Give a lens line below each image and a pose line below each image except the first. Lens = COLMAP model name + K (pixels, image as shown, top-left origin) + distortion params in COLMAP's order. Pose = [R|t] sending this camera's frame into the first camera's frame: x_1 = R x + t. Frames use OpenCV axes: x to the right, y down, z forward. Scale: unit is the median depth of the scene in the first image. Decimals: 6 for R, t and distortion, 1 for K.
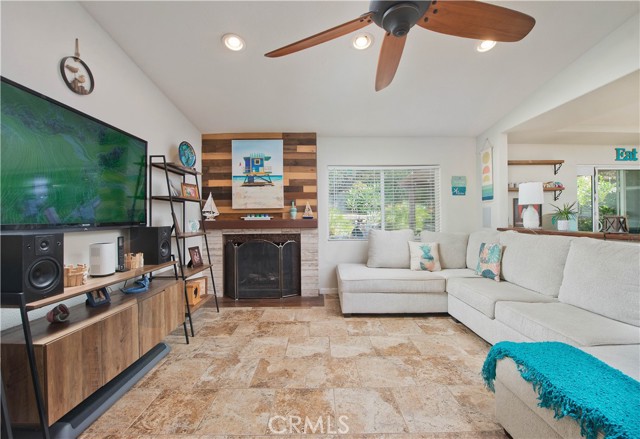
lens RADIAL K [[265.5, 0, 318.5], [0, 265.5, 217.0], [0, 0, 1]] dist [-0.005346, -0.000615]
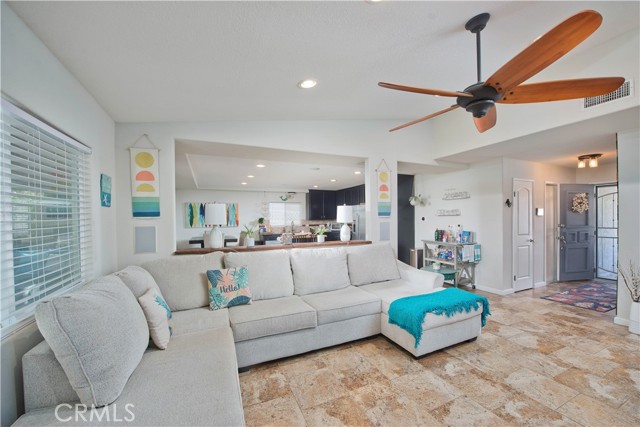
lens RADIAL K [[261.9, 0, 313.9], [0, 261.9, 215.9], [0, 0, 1]] dist [-0.003092, -0.000288]
pose [[-0.414035, 0.022483, 0.909983, -0.304439], [0.010206, 0.999747, -0.020057, -0.060160], [-0.910204, 0.000983, -0.414159, 1.143865]]
